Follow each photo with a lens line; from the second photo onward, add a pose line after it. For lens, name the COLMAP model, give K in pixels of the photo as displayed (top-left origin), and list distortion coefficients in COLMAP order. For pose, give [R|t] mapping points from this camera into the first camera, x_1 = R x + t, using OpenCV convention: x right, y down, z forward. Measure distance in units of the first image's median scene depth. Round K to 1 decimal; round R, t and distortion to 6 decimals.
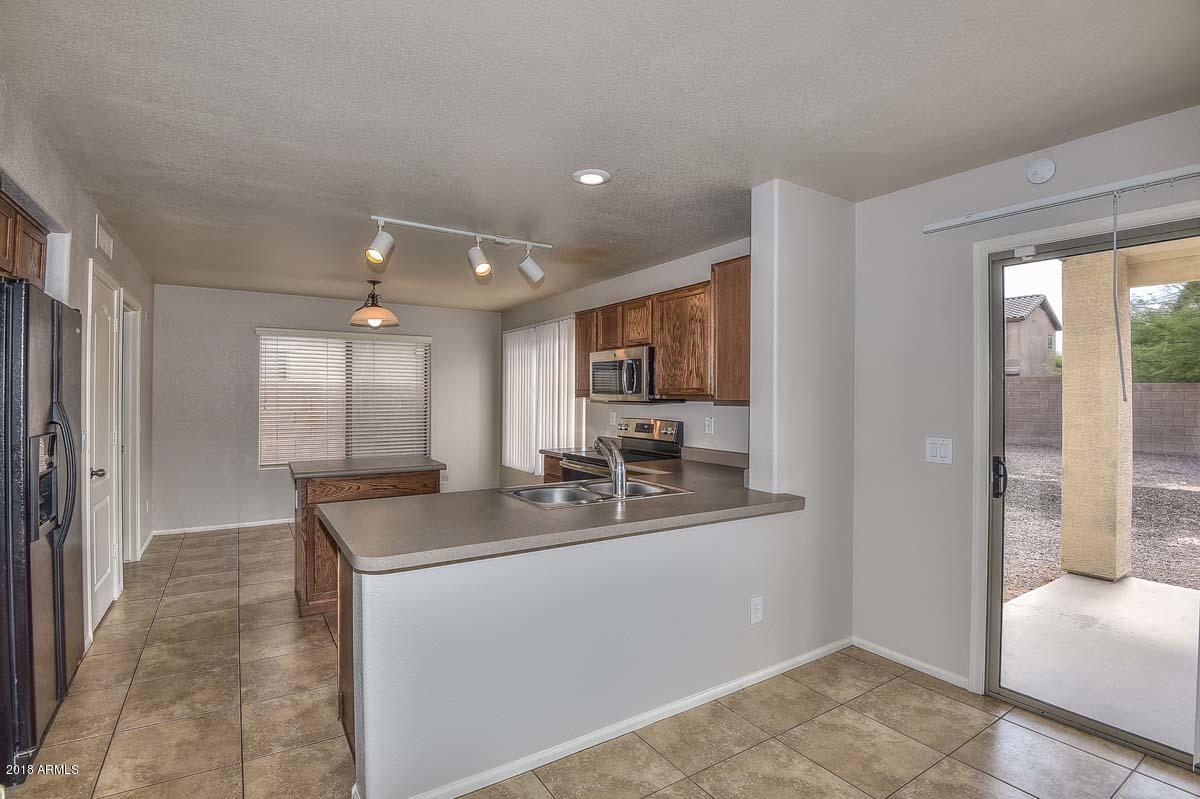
lens RADIAL K [[557.7, 0, 588.6], [0, 557.7, 394.4], [0, 0, 1]] dist [-0.023040, -0.009219]
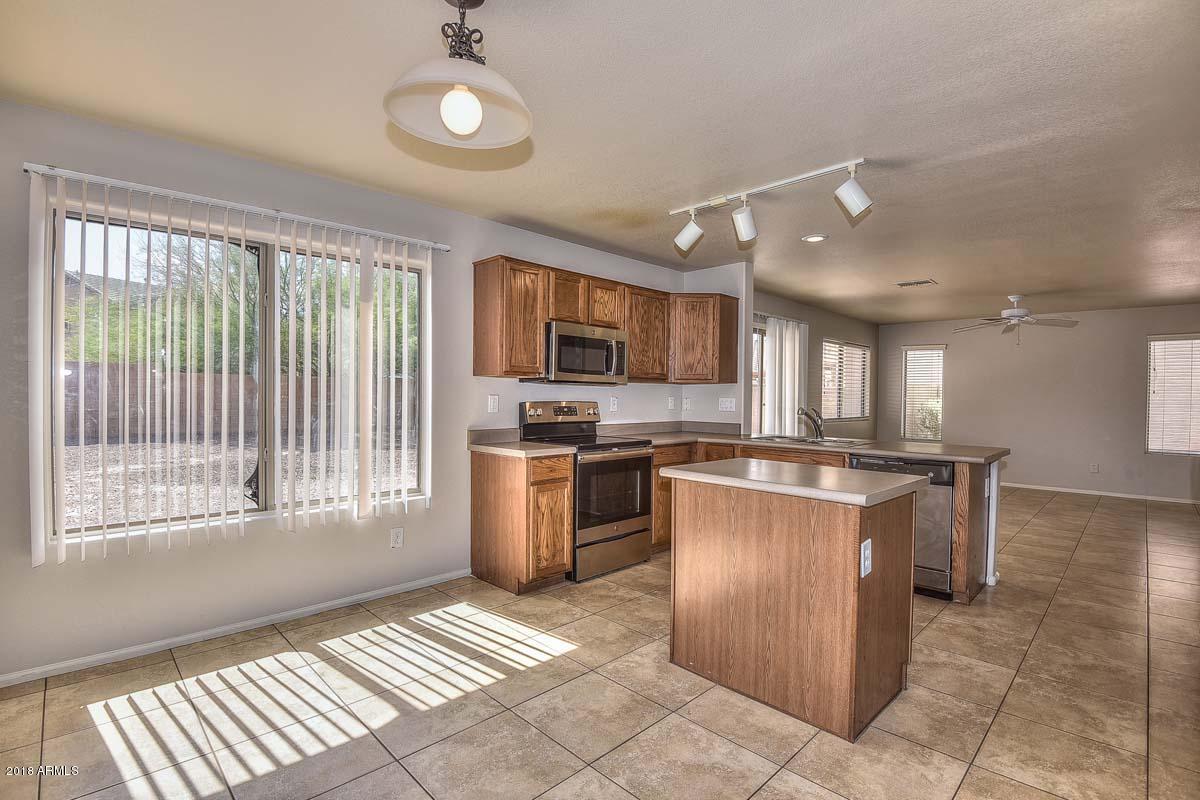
lens RADIAL K [[557.7, 0, 598.2], [0, 557.7, 405.9], [0, 0, 1]] dist [-0.023040, -0.009219]
pose [[-0.216389, -0.023576, 0.976023, -0.874527], [-0.011475, 0.999701, 0.021604, 0.032128], [-0.976240, -0.006525, -0.216595, 1.211056]]
